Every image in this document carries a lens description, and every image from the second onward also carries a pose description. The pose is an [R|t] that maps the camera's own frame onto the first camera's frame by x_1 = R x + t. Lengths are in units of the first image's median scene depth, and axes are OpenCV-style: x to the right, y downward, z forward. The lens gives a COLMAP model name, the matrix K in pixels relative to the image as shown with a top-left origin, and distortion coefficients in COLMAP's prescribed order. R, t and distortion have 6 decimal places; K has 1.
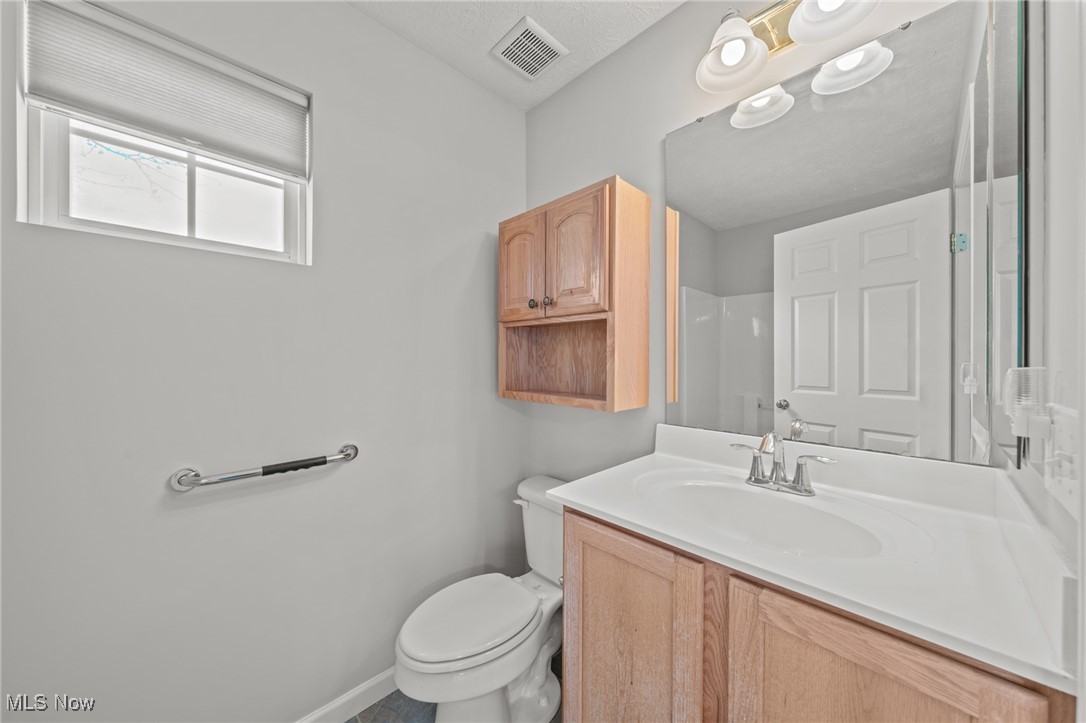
lens RADIAL K [[377.1, 0, 542.5], [0, 377.1, 358.4], [0, 0, 1]] dist [-0.005302, -0.000239]
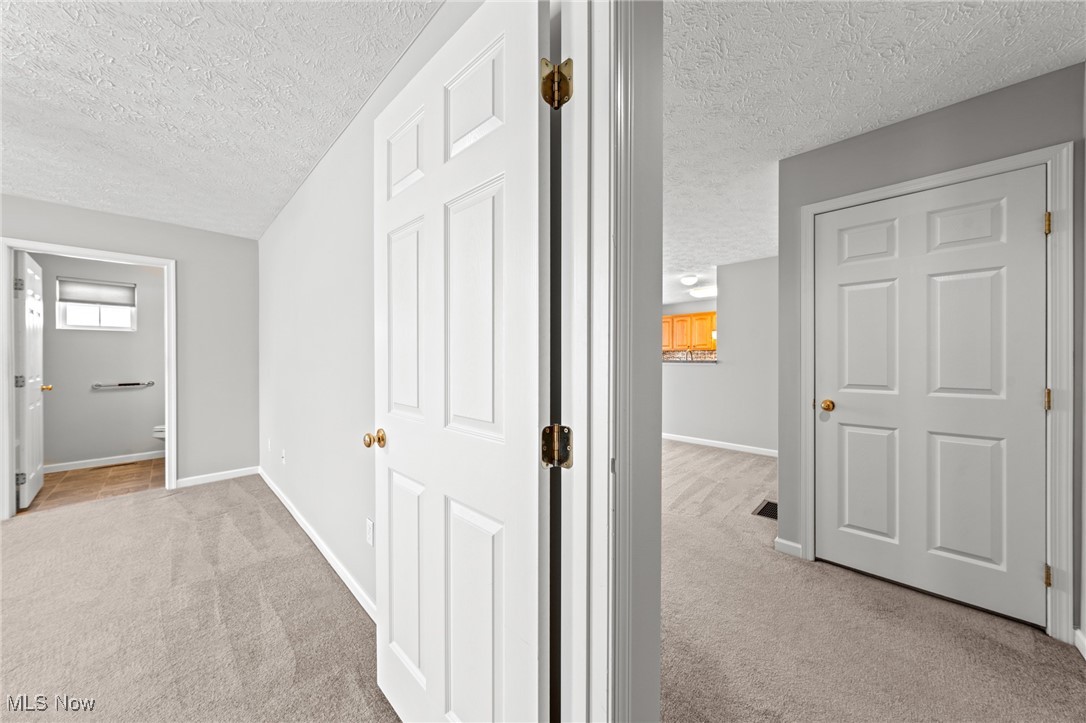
lens RADIAL K [[366.7, 0, 554.6], [0, 366.7, 354.5], [0, 0, 1]] dist [-0.006521, 0.000113]
pose [[0.999648, -0.004950, 0.026047, 3.709916], [0.005156, 0.999956, -0.007811, 0.032231], [-0.026008, 0.007943, 0.999630, -2.910304]]
